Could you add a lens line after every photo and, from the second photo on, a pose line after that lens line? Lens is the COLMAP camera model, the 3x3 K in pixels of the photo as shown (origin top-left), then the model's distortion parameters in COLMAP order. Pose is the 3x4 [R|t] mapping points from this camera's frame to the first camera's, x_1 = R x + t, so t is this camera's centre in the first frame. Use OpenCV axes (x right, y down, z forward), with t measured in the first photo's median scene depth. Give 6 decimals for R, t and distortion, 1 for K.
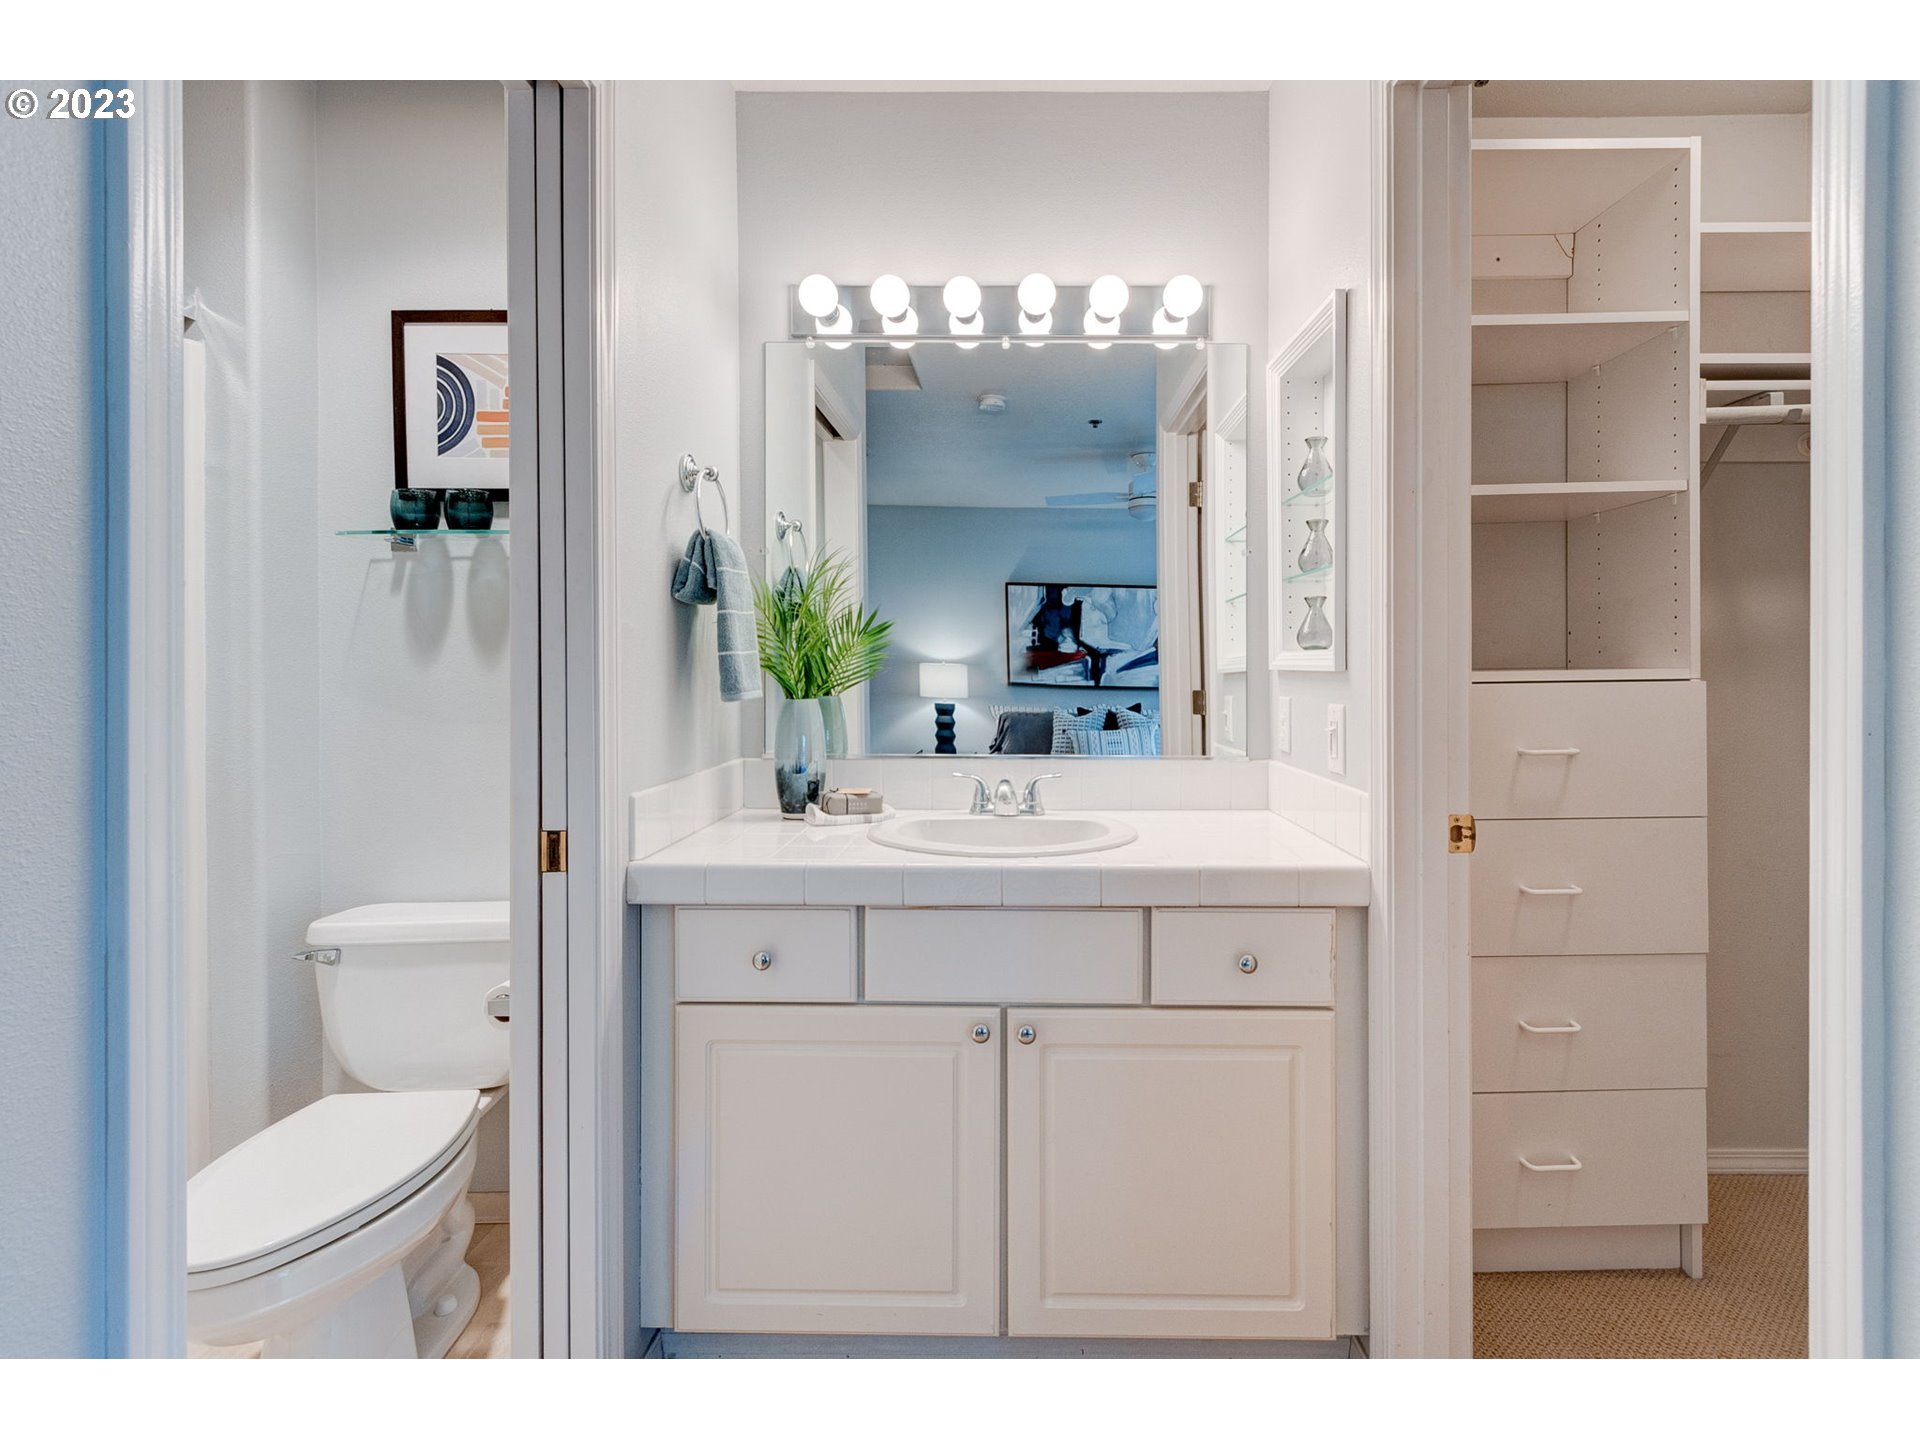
lens RADIAL K [[790.4, 0, 955.5], [0, 790.4, 724.9], [0, 0, 1]] dist [0.003652, -0.001121]
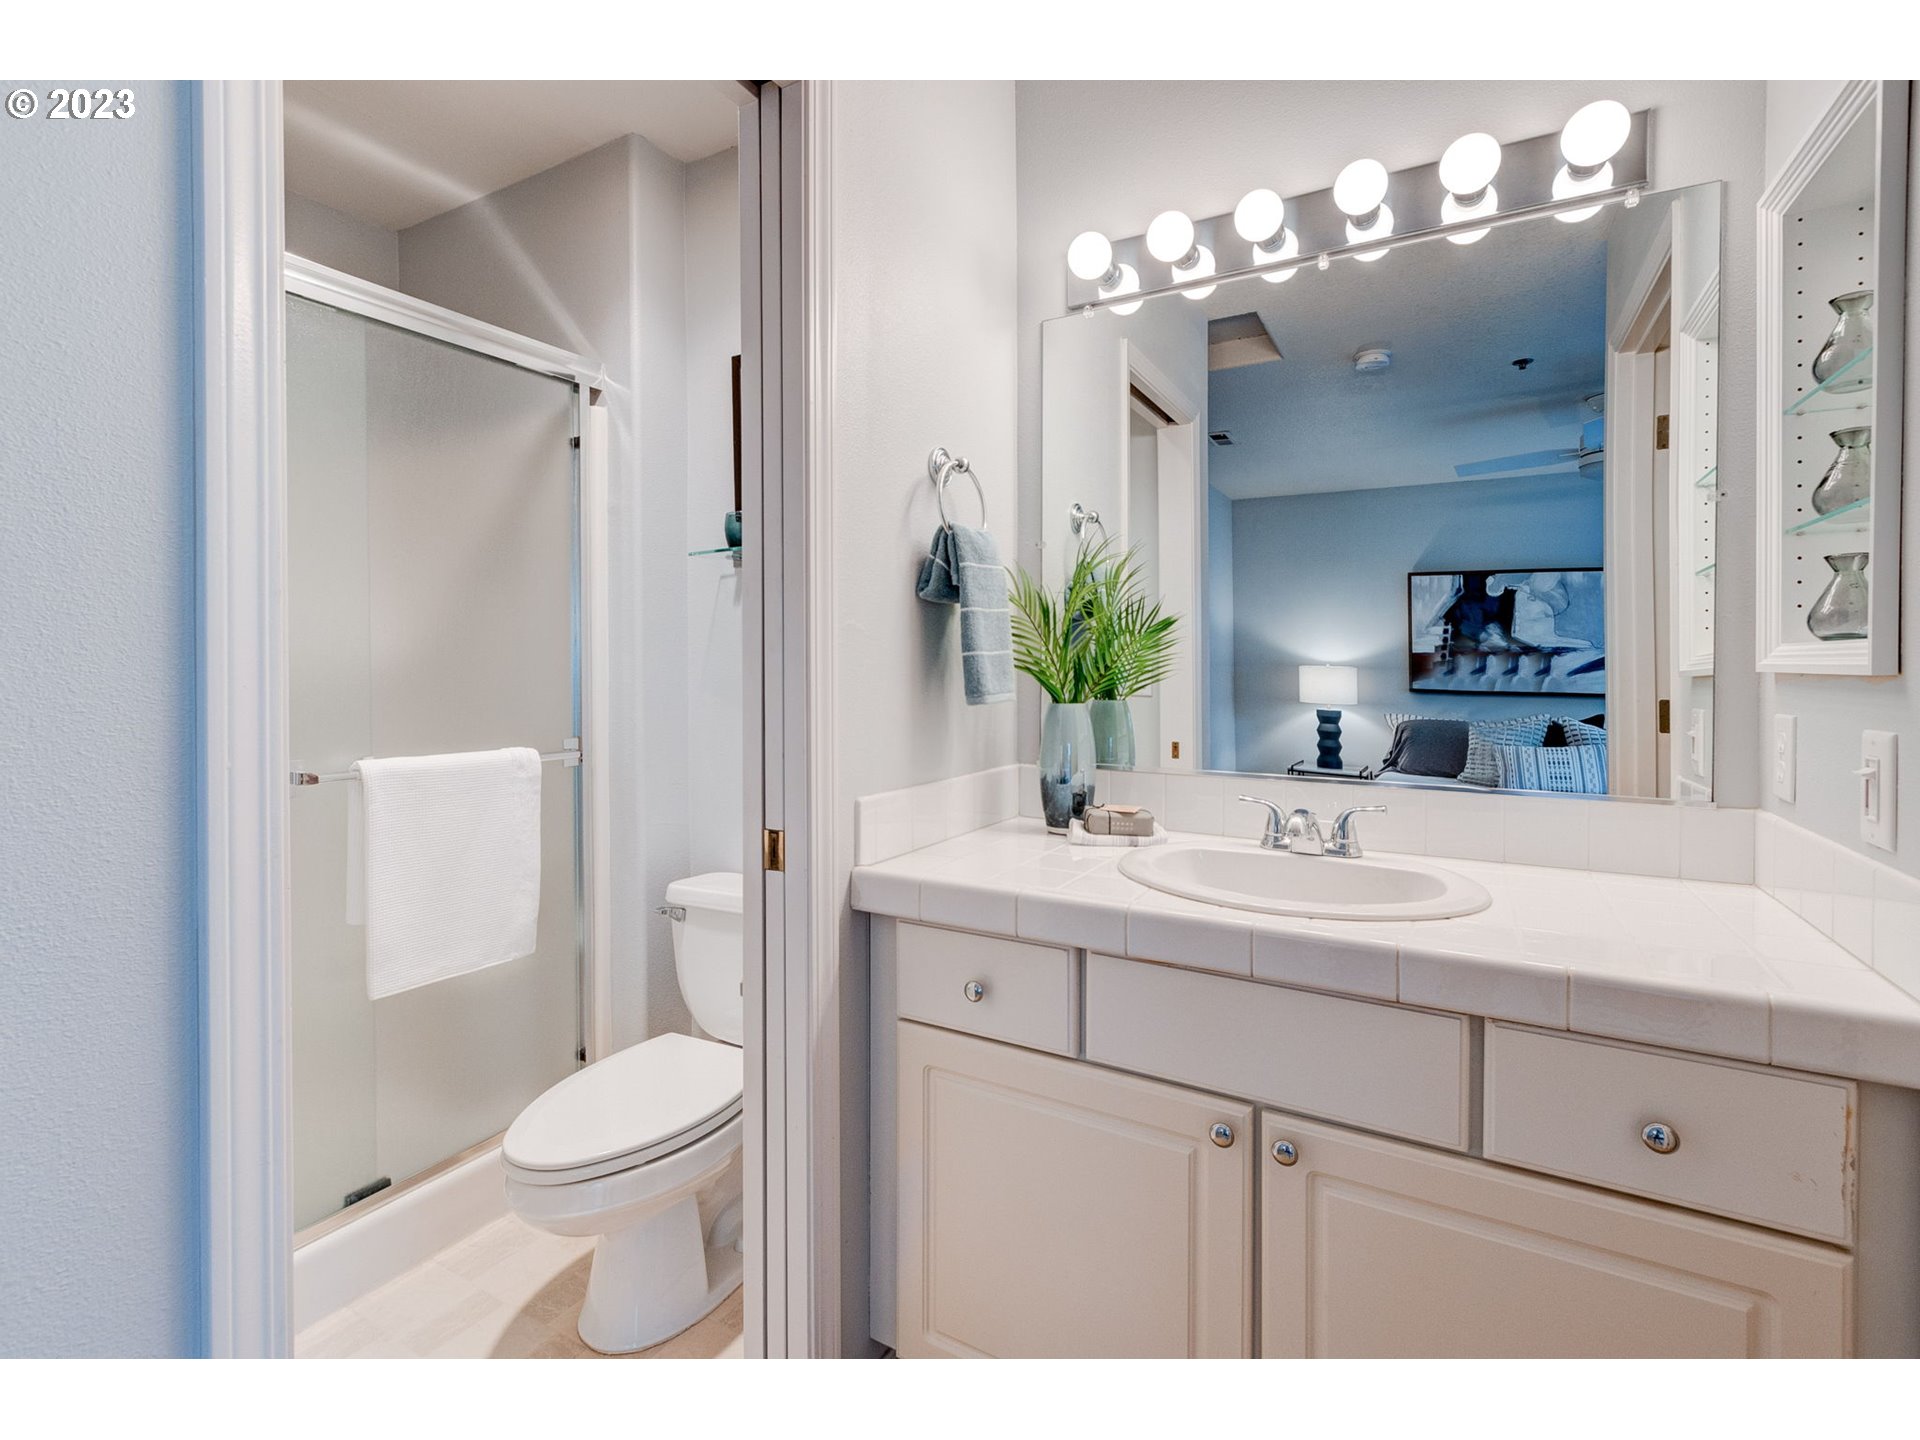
lens RADIAL K [[790.4, 0, 957.8], [0, 790.4, 718.1], [0, 0, 1]] dist [0.003652, -0.001121]
pose [[0.897123, 0.027380, -0.440932, 0.103280], [-0.032521, 0.999463, -0.004104, -0.008685], [0.440583, 0.018021, 0.897531, 0.136317]]
